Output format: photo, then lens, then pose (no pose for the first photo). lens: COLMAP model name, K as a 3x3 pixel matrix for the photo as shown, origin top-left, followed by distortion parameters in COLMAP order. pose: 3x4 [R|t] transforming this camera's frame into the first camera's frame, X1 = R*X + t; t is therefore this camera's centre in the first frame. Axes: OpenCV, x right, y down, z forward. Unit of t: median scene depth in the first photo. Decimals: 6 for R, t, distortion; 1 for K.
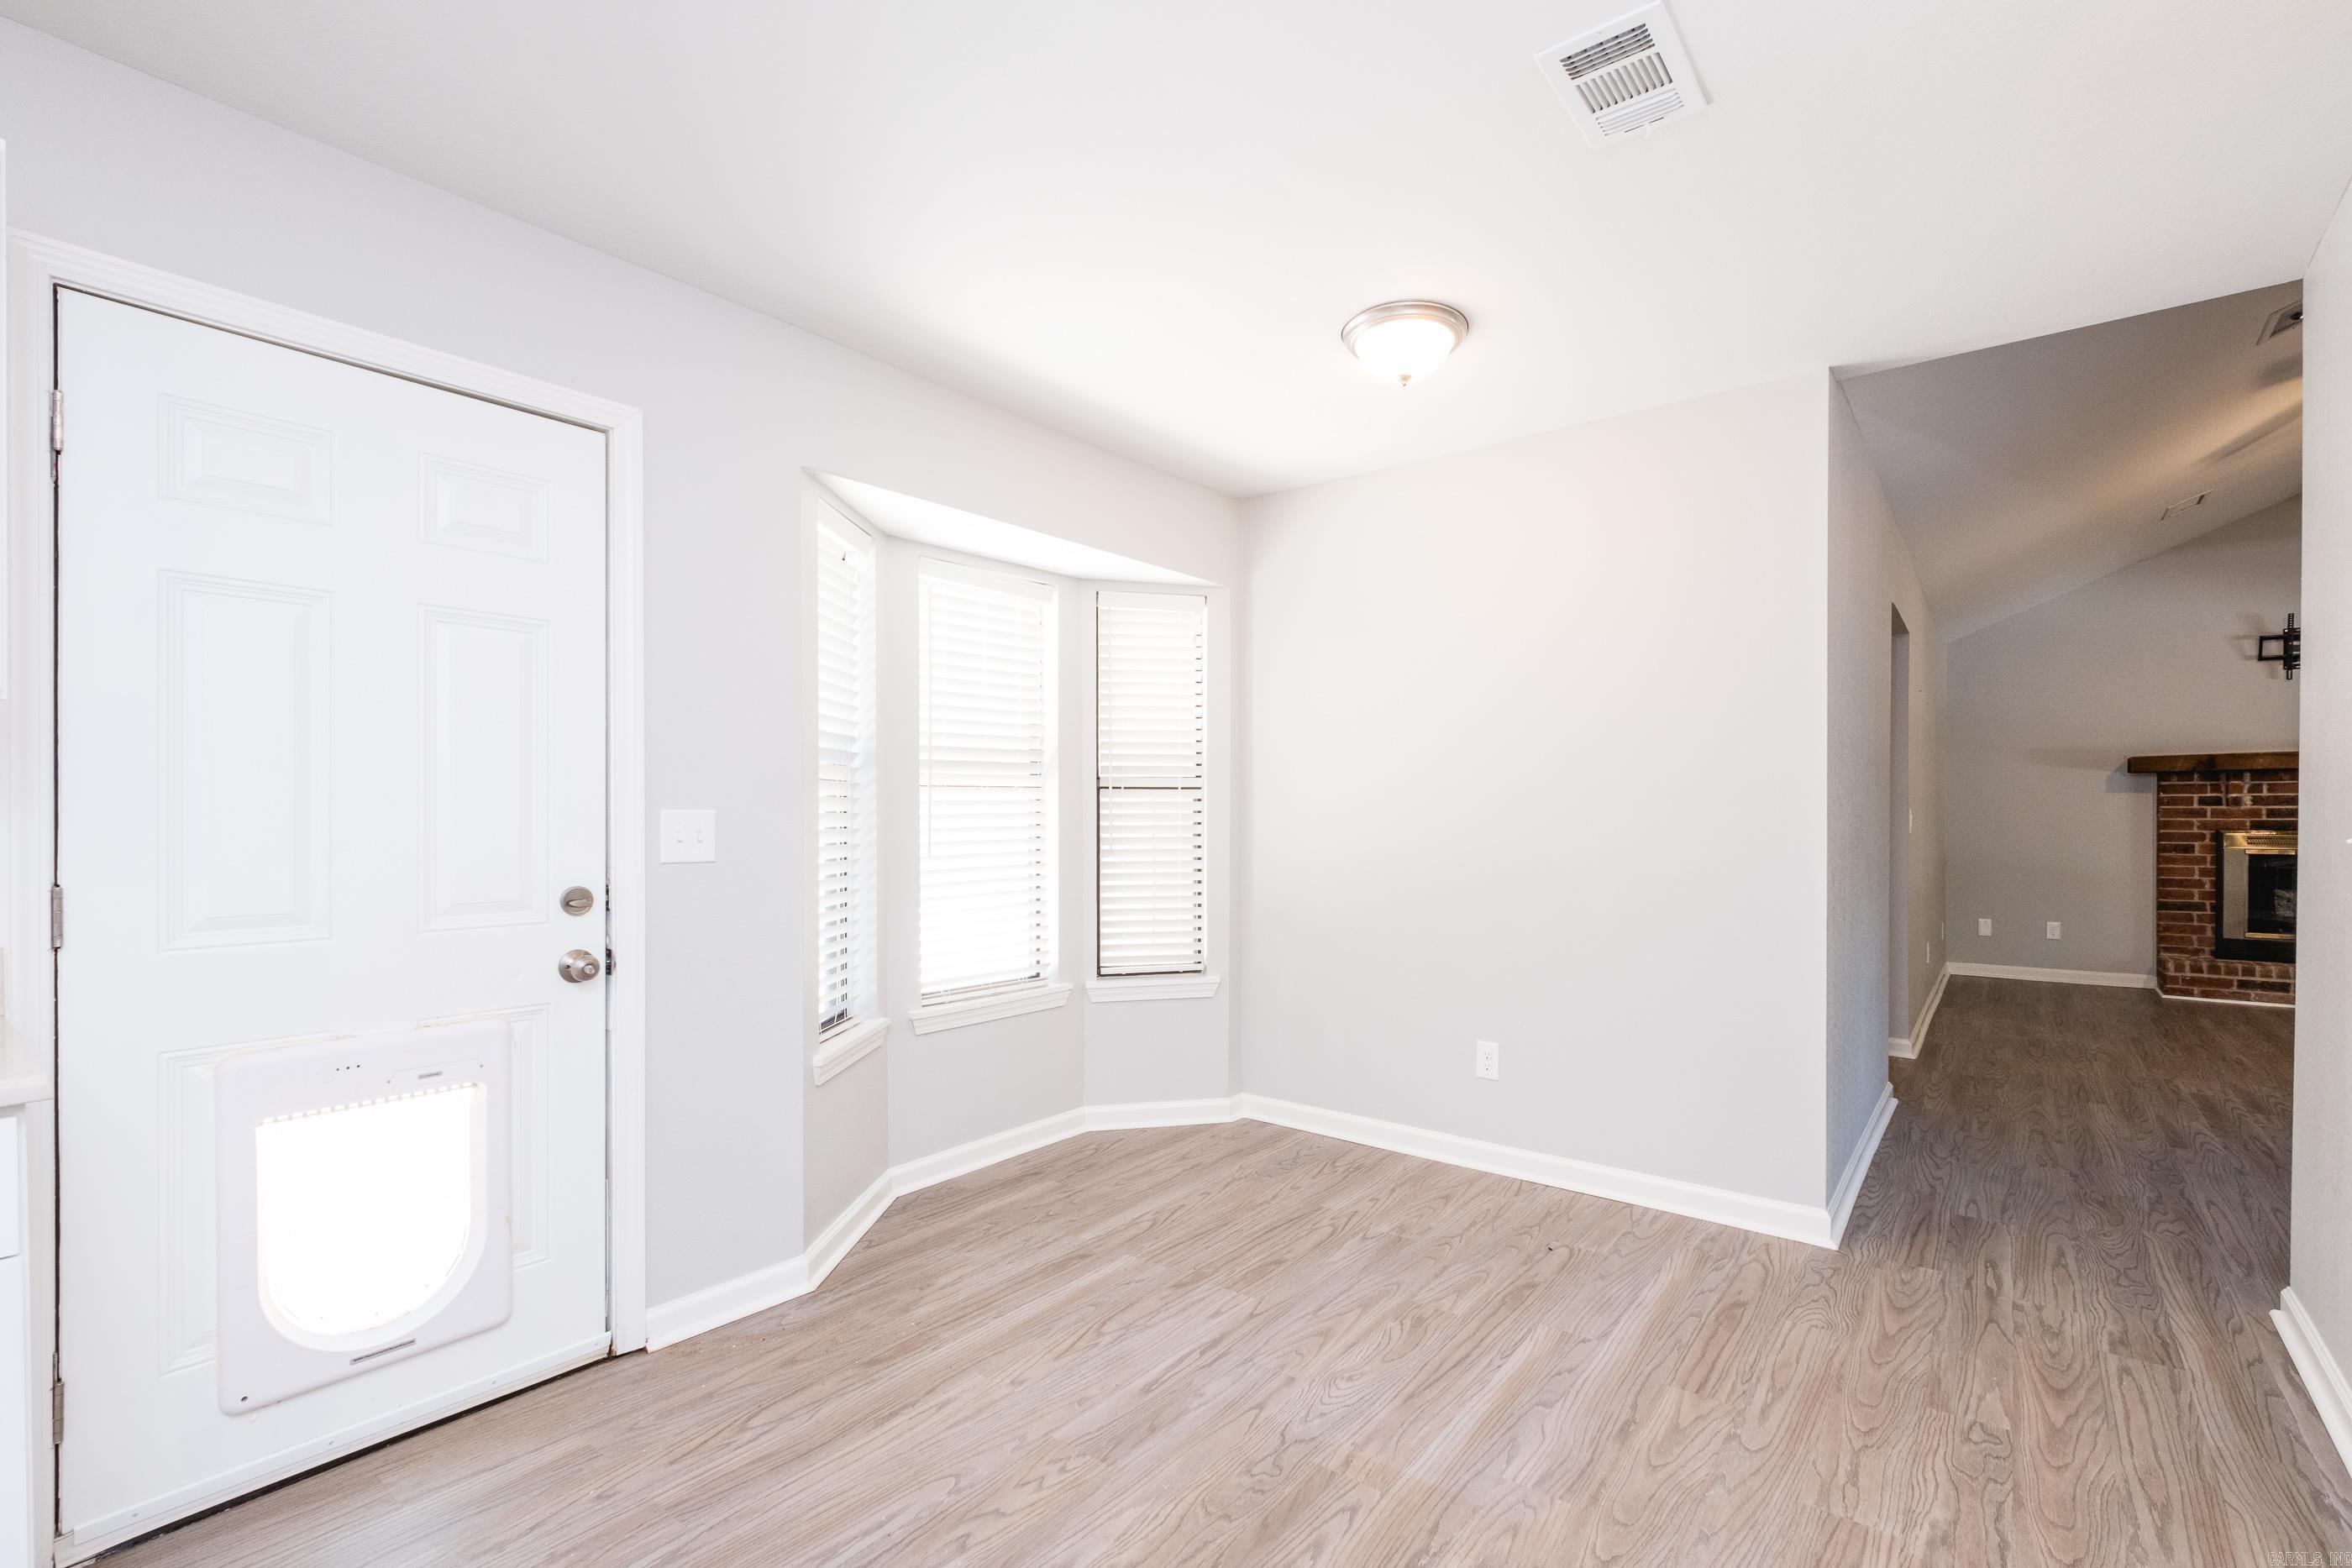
lens RADIAL K [[1040.8, 0, 1245.8], [0, 1040.8, 817.3], [0, 0, 1]] dist [0.011289, -0.008339]
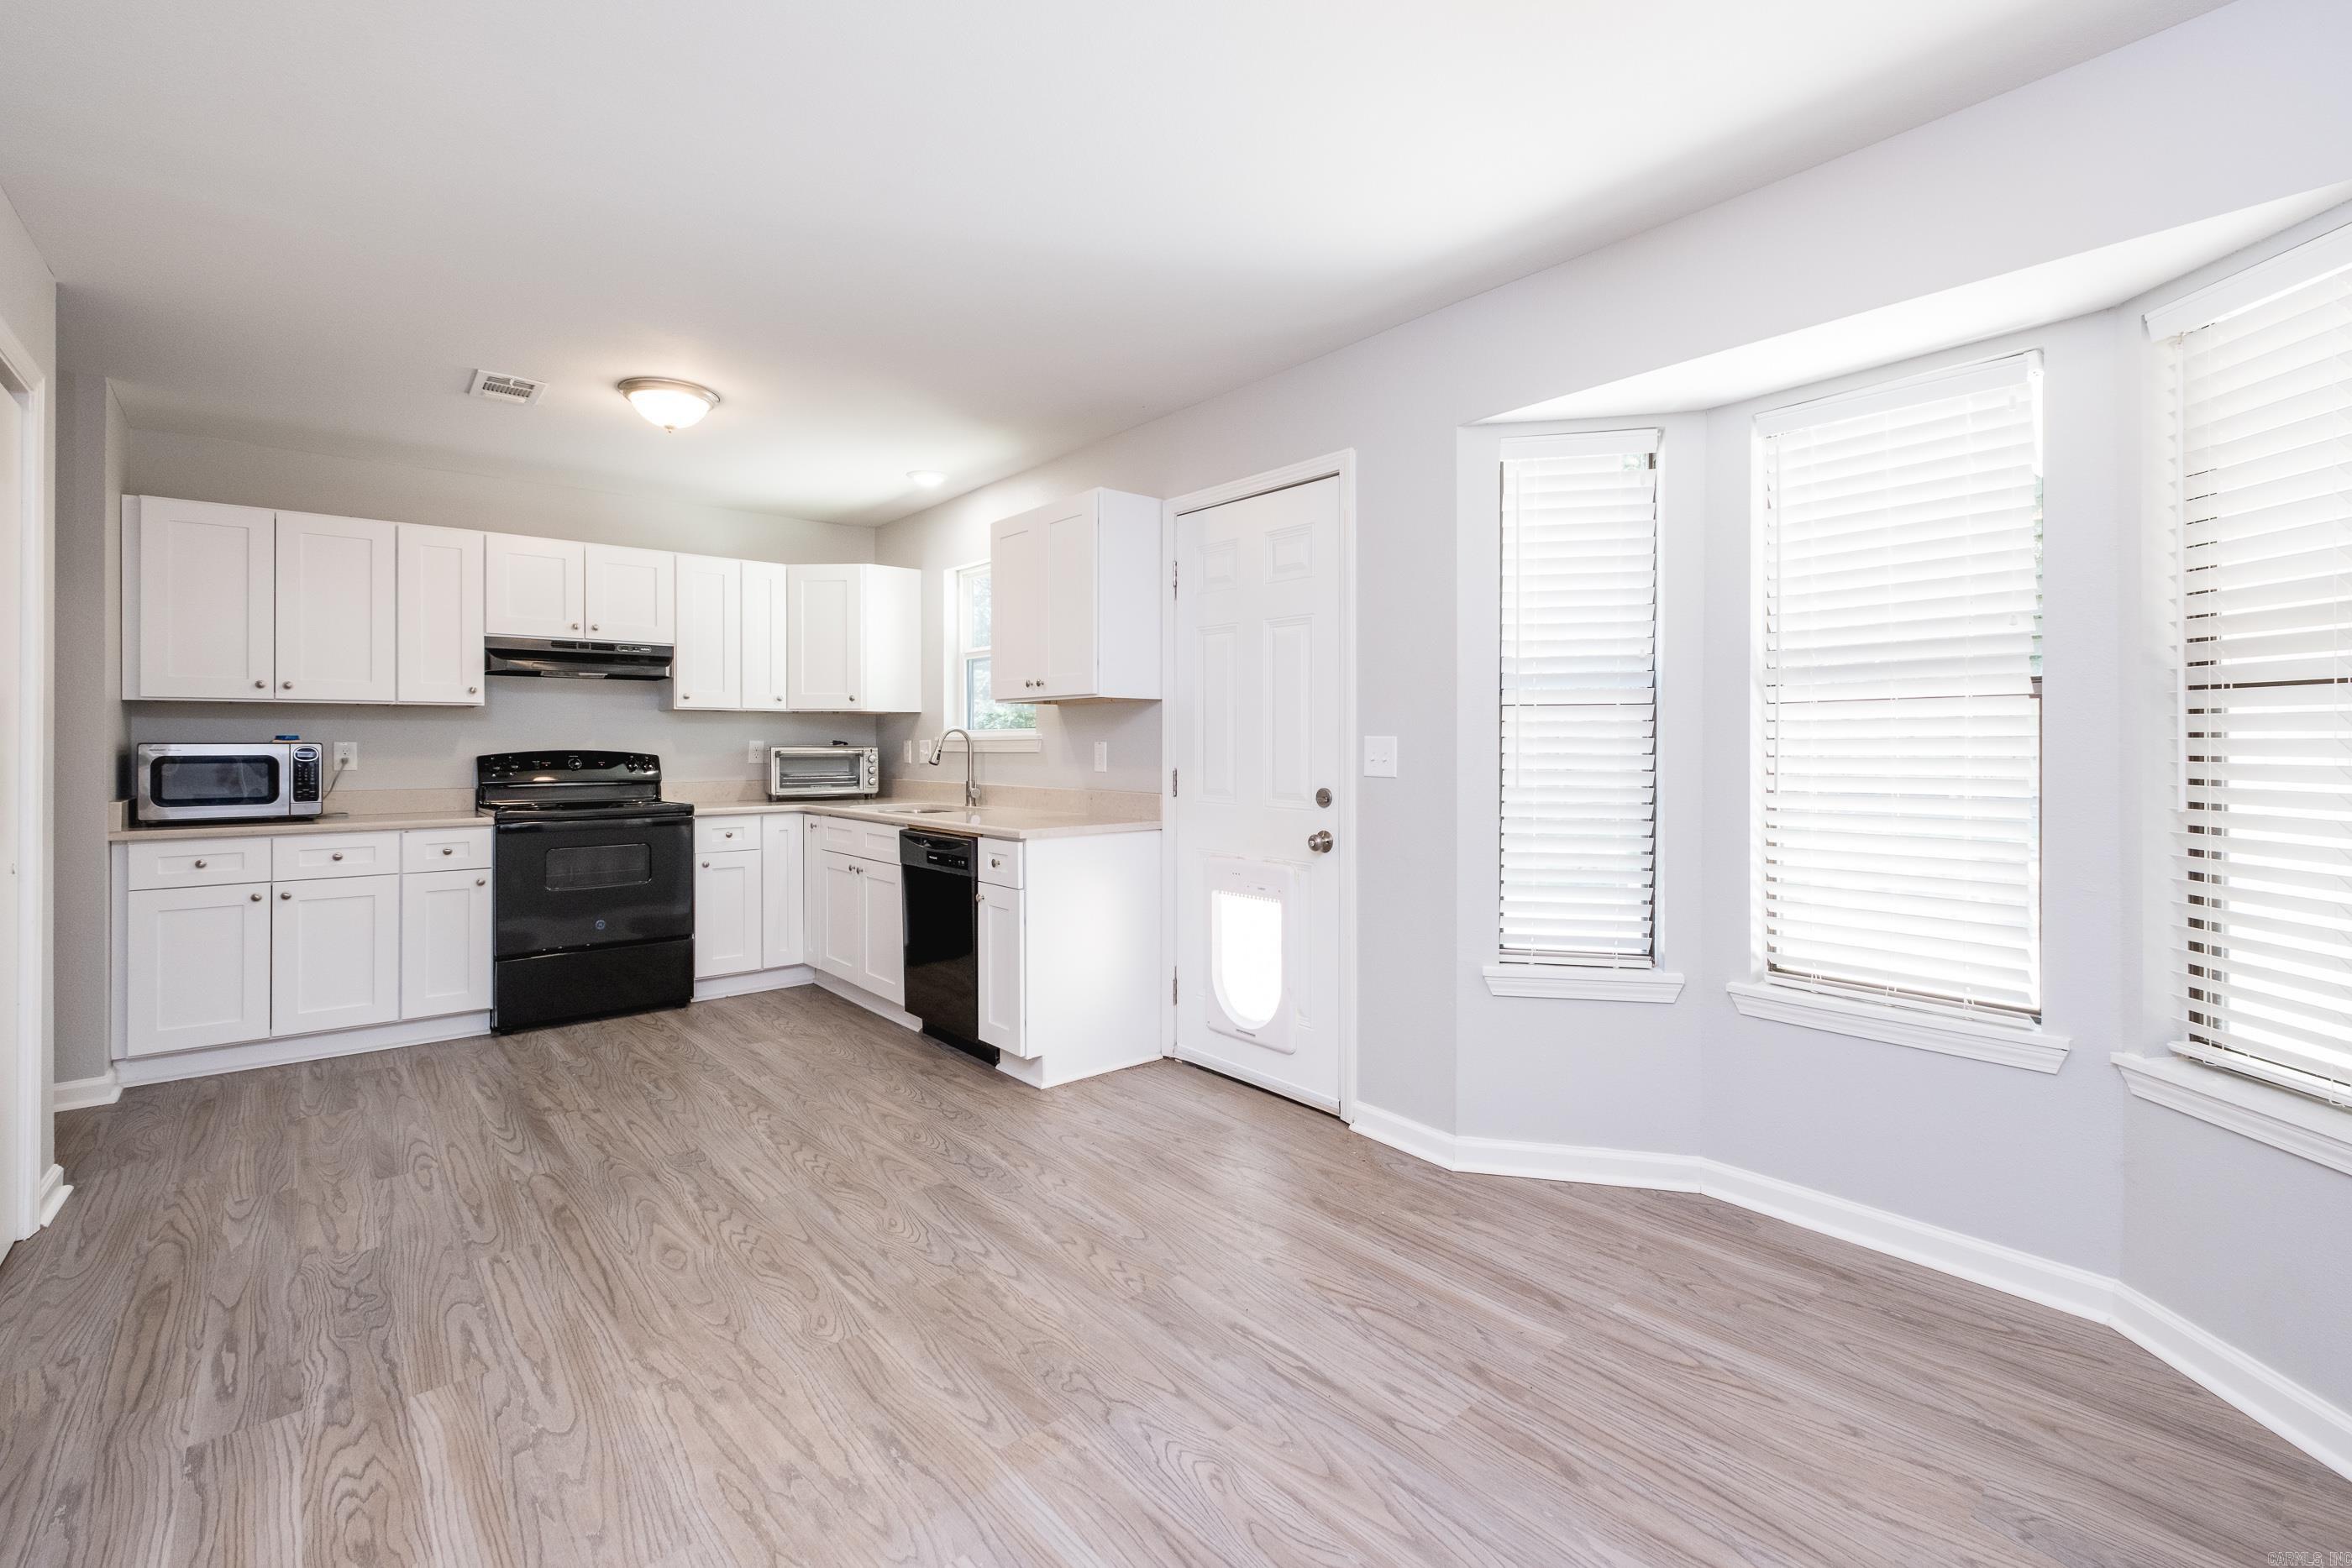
lens RADIAL K [[1034.5, 0, 1185.4], [0, 1034.5, 740.4], [0, 0, 1]] dist [0.002805, -0.001037]
pose [[-0.227867, 0.004713, -0.973681, 0.650508], [-0.000895, 0.999987, 0.005050, -0.006905], [0.973692, 0.002022, -0.227859, 0.886122]]
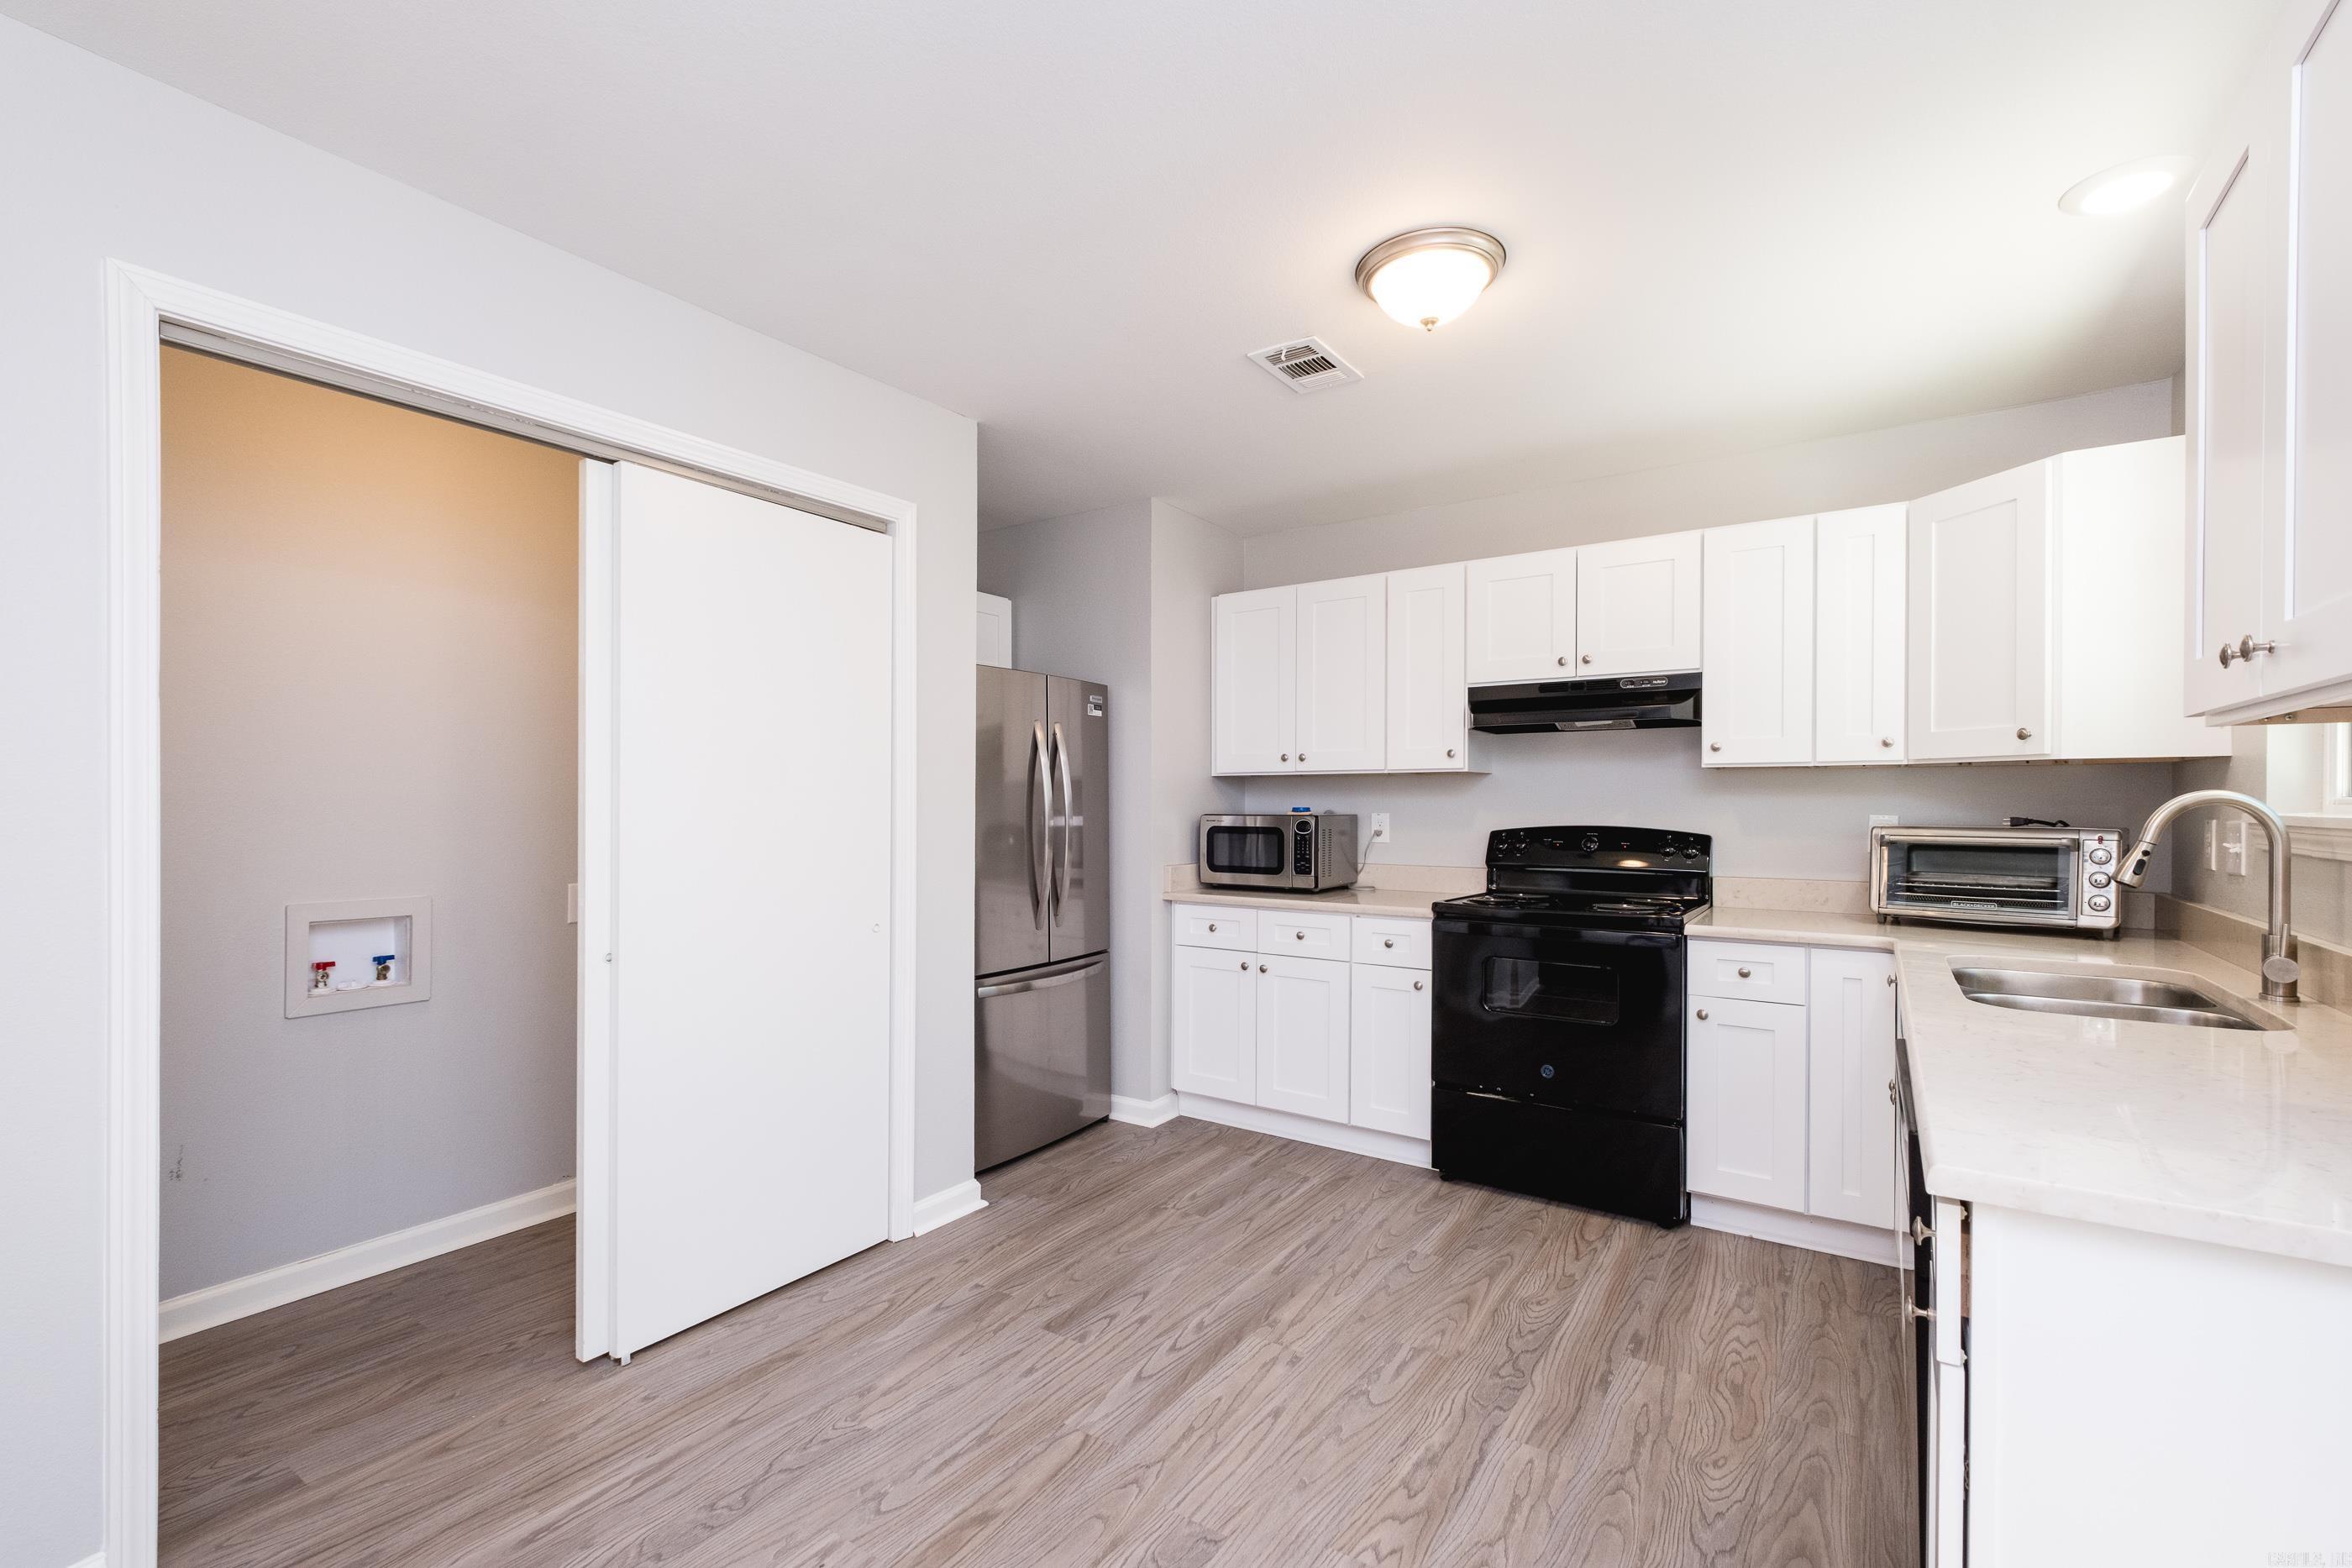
lens RADIAL K [[1016.8, 0, 1186.0], [0, 1016.8, 806.9], [0, 0, 1]] dist [0.009518, -0.006665]
pose [[-0.998968, 0.007965, -0.044722, -0.217737], [0.007442, 0.999902, 0.011852, -0.023643], [0.044812, 0.011507, -0.998929, 0.756370]]
